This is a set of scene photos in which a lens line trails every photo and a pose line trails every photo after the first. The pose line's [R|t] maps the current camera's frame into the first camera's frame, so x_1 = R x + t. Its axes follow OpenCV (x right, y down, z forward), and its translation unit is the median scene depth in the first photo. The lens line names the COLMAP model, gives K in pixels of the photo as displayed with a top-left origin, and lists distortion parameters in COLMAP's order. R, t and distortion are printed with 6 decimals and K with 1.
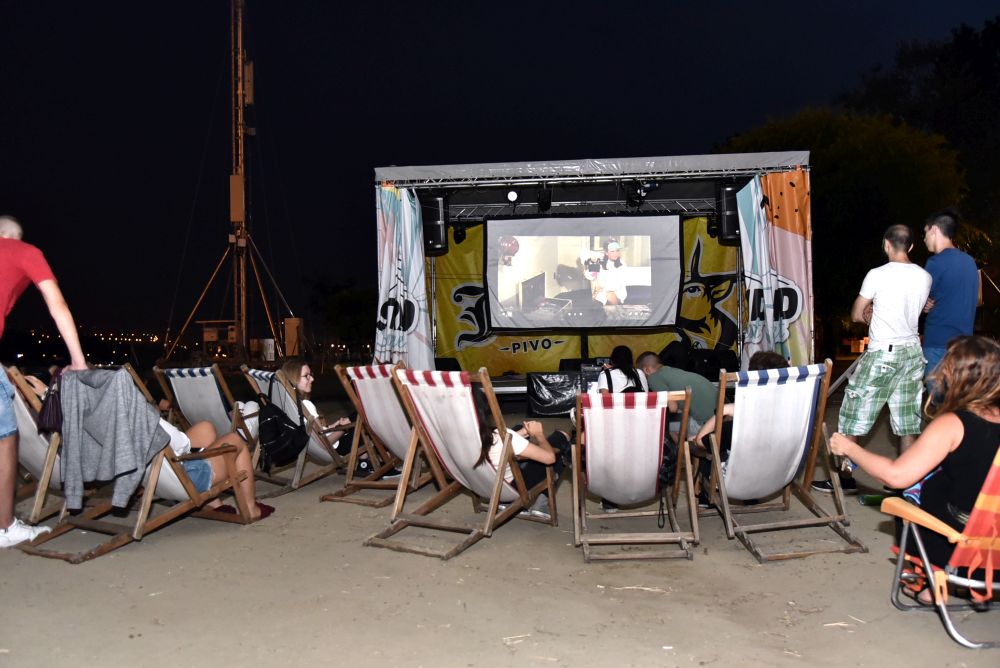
lens RADIAL K [[930.8, 0, 500.0], [0, 930.8, 334.0], [0, 0, 1]] dist [-0.008657, -0.002706]
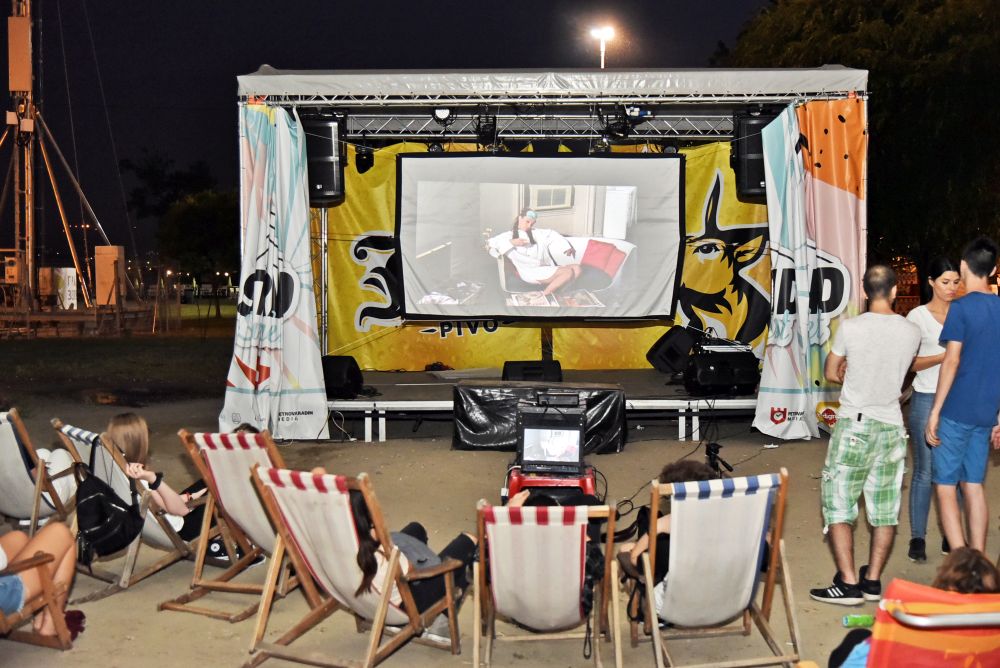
lens RADIAL K [[1471.6, 0, 500.0], [0, 1471.6, 334.0], [0, 0, 1]] dist [-0.012116, 0.103707]
pose [[0.998895, 0.017397, 0.043650, 0.013957], [-0.019589, 0.998541, 0.050311, -0.050156], [-0.042711, -0.051111, 0.997779, -0.093878]]
